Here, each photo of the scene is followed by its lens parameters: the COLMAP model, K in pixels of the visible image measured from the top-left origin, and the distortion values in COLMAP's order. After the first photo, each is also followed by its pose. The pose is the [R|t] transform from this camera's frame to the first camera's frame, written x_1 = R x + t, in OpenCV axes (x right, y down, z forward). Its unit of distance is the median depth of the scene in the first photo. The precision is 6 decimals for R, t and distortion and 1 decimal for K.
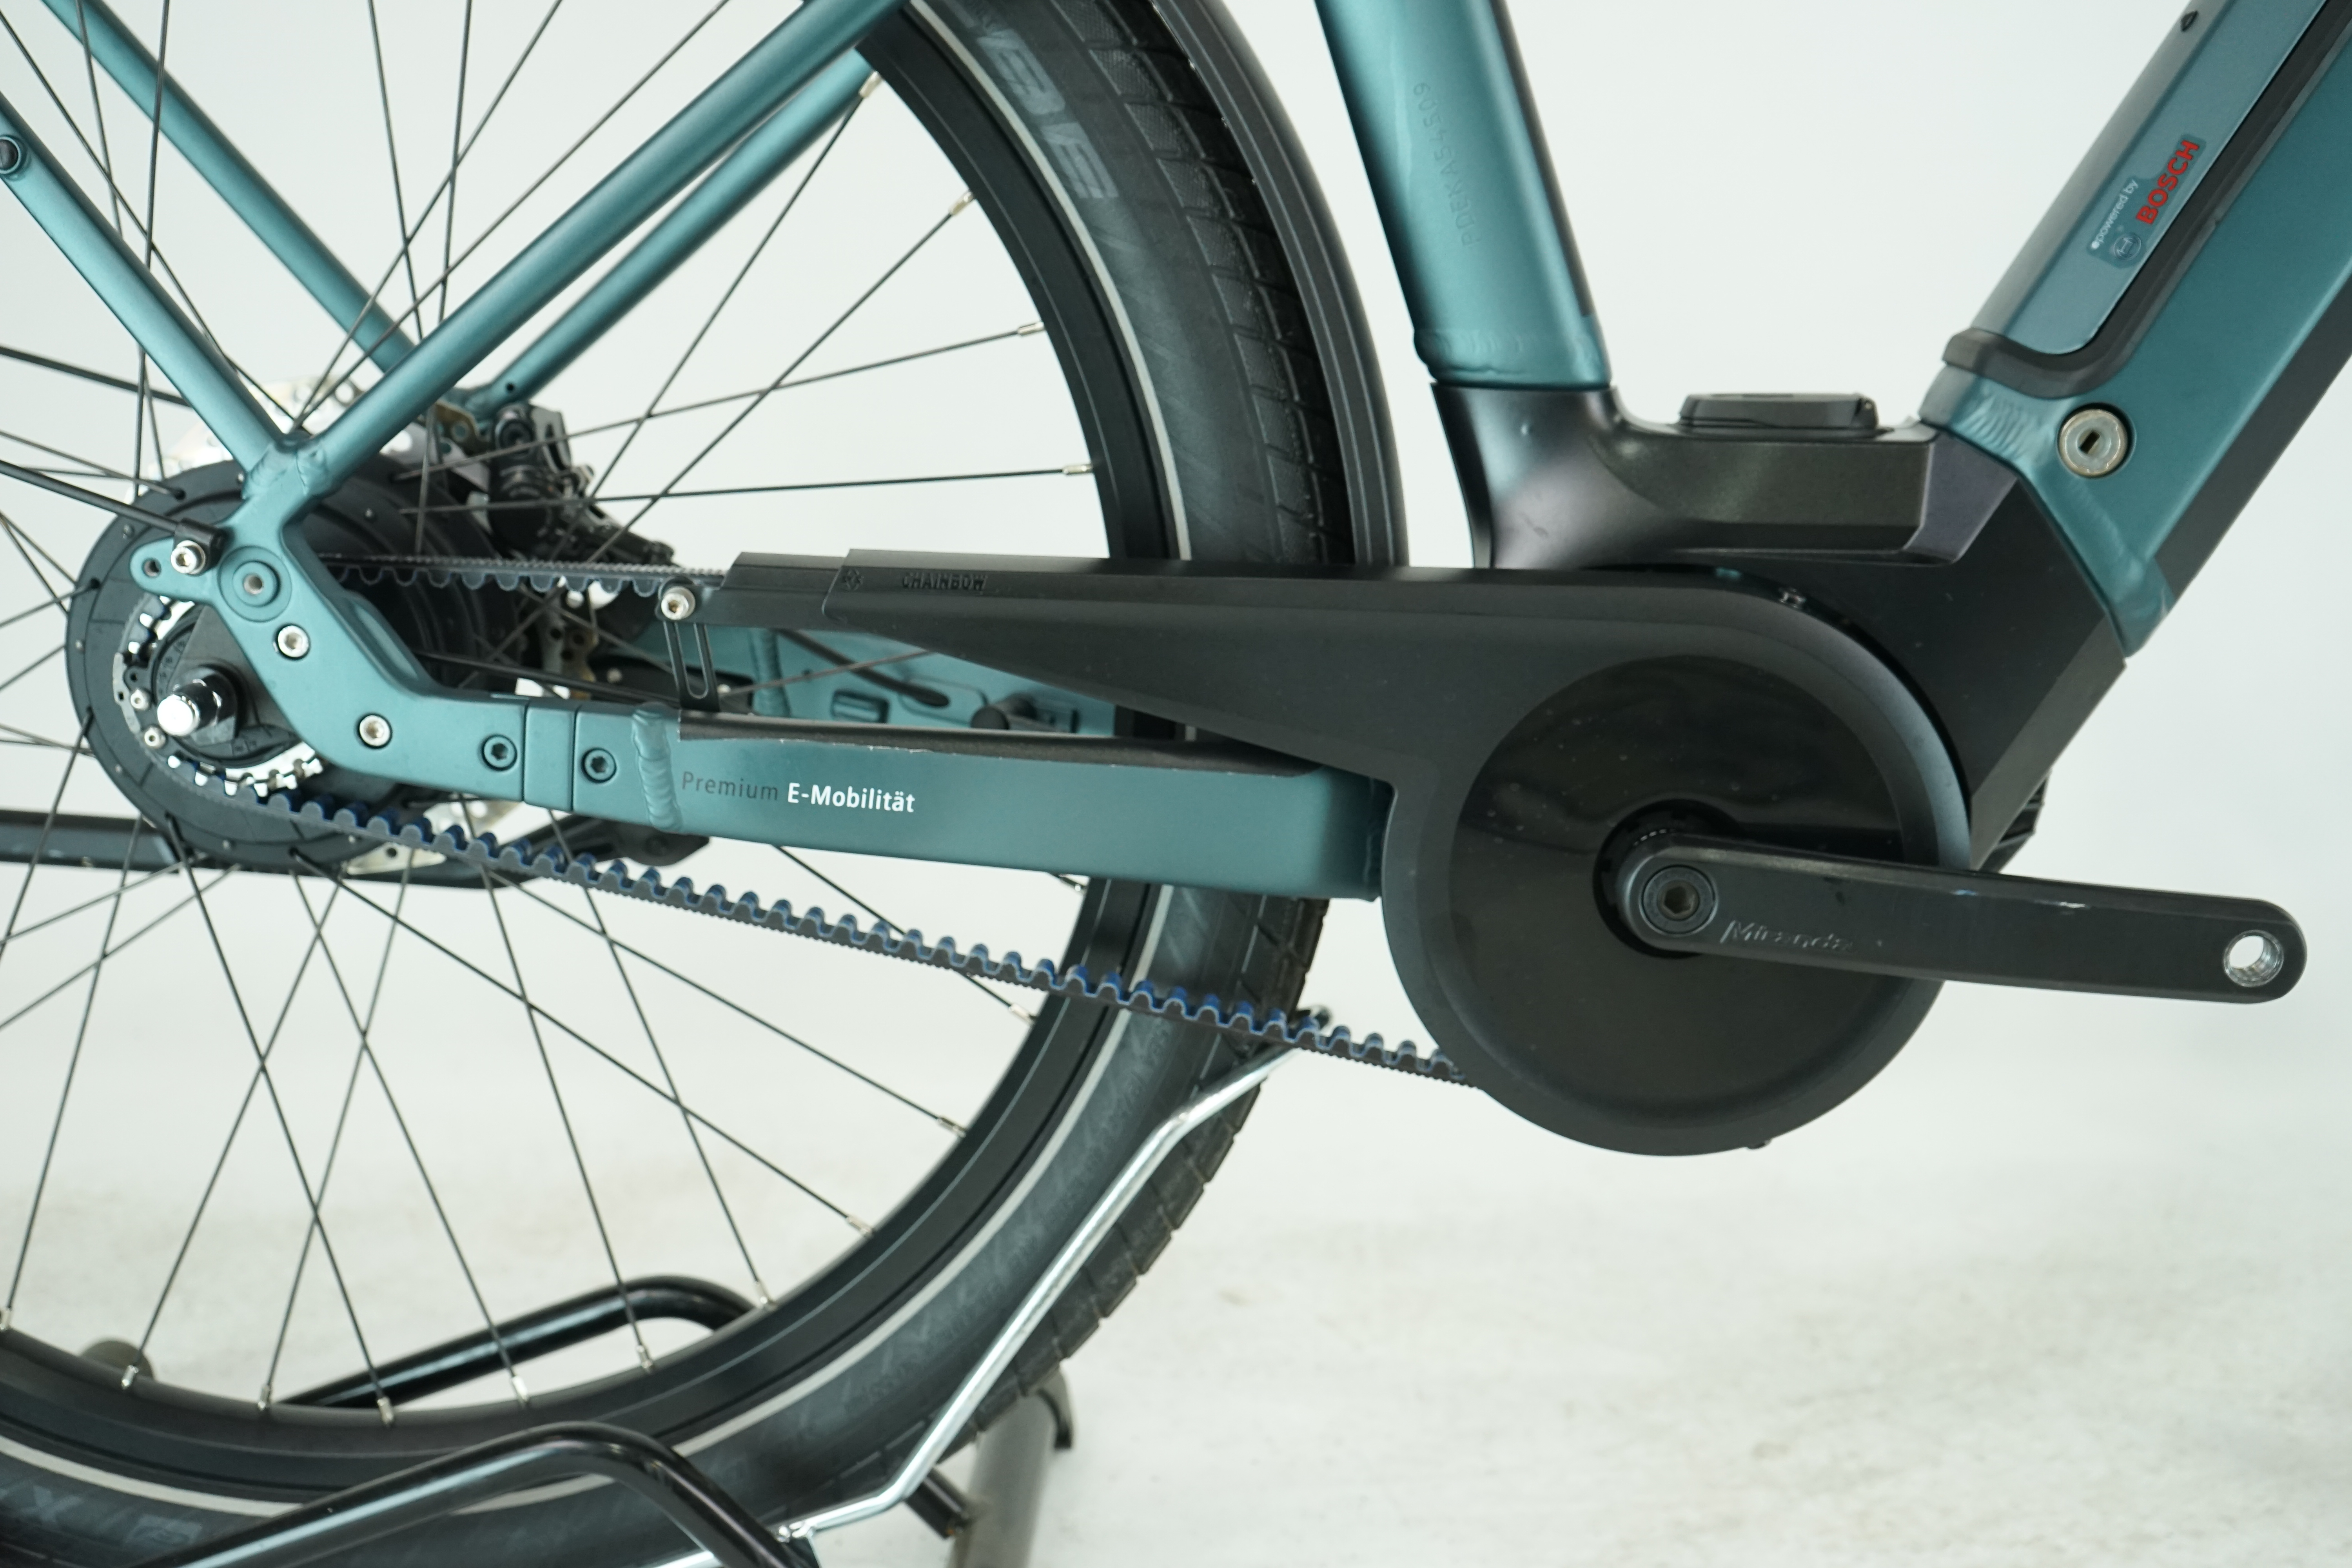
lens RADIAL K [[2868.5, 0, 1176.0], [0, 2868.5, 784.0], [0, 0, 1]] dist [-0.006335, -0.001643]
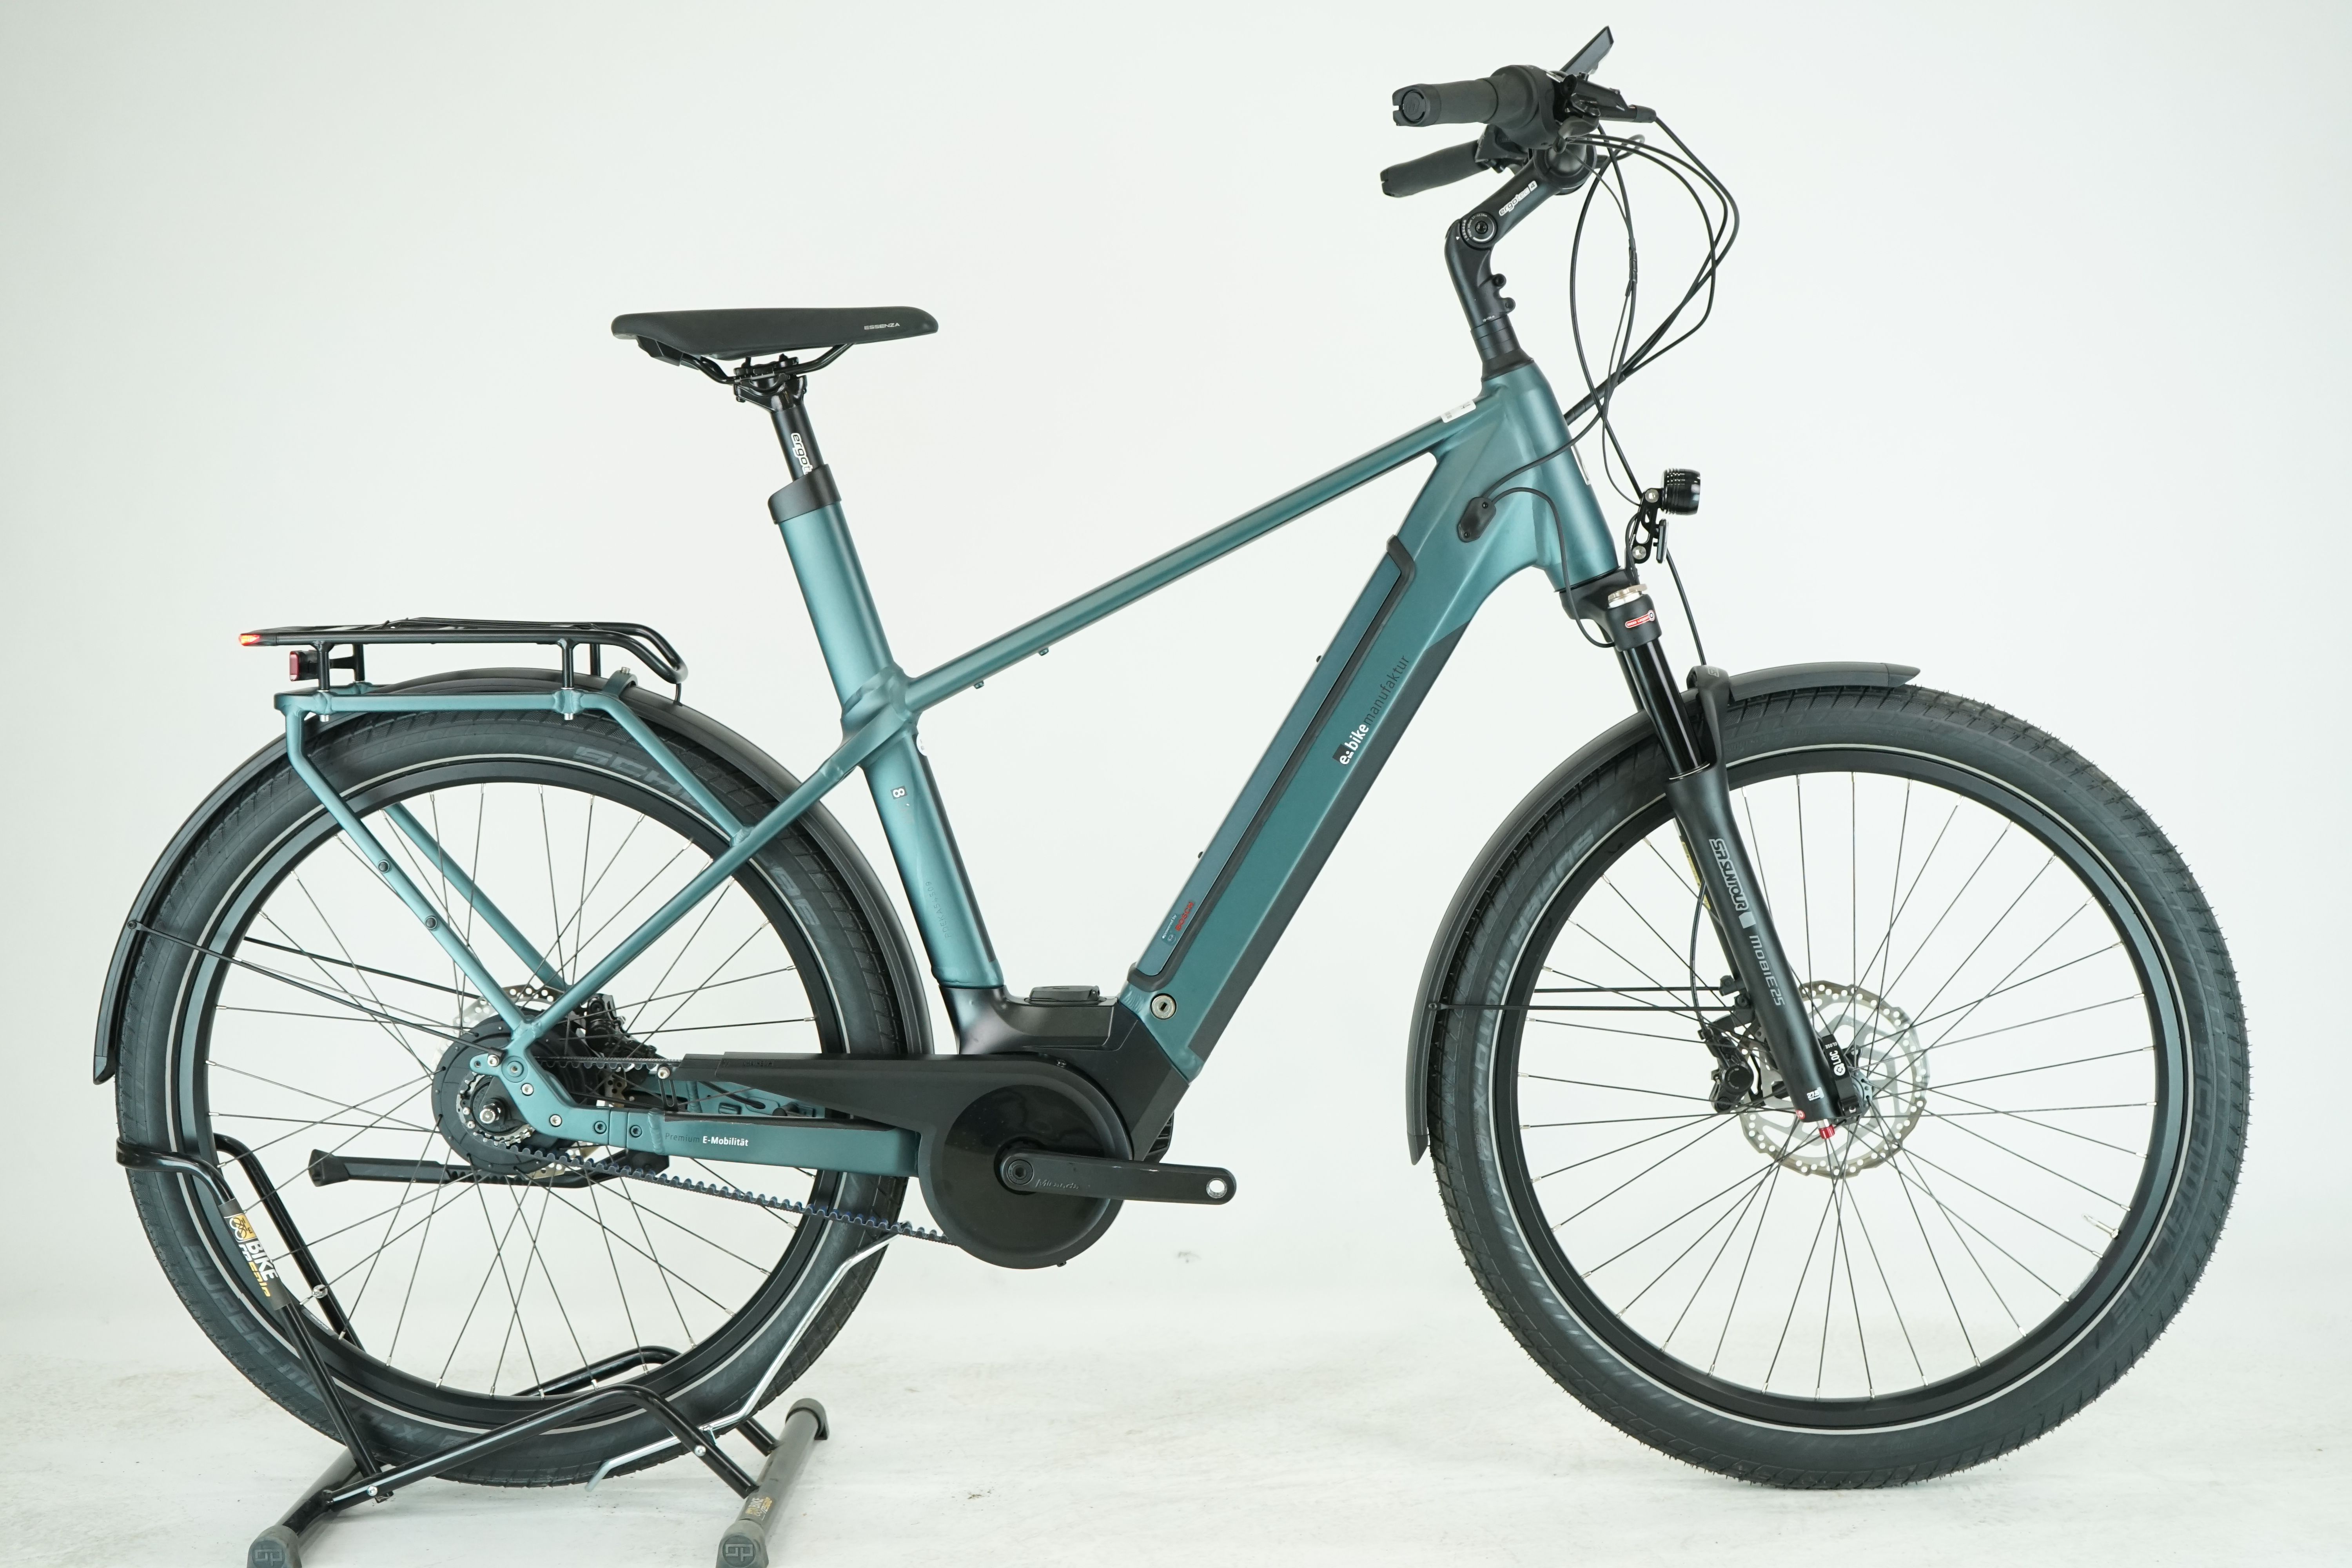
lens RADIAL K [[3445.2, 0, 1176.0], [0, 3445.2, 784.0], [0, 0, 1]] dist [0.008583, 0.000825]
pose [[0.999776, -0.016747, 0.012909, 0.275509], [0.018188, 0.992479, -0.121054, 0.070486], [-0.010785, 0.121262, 0.992562, -2.276428]]
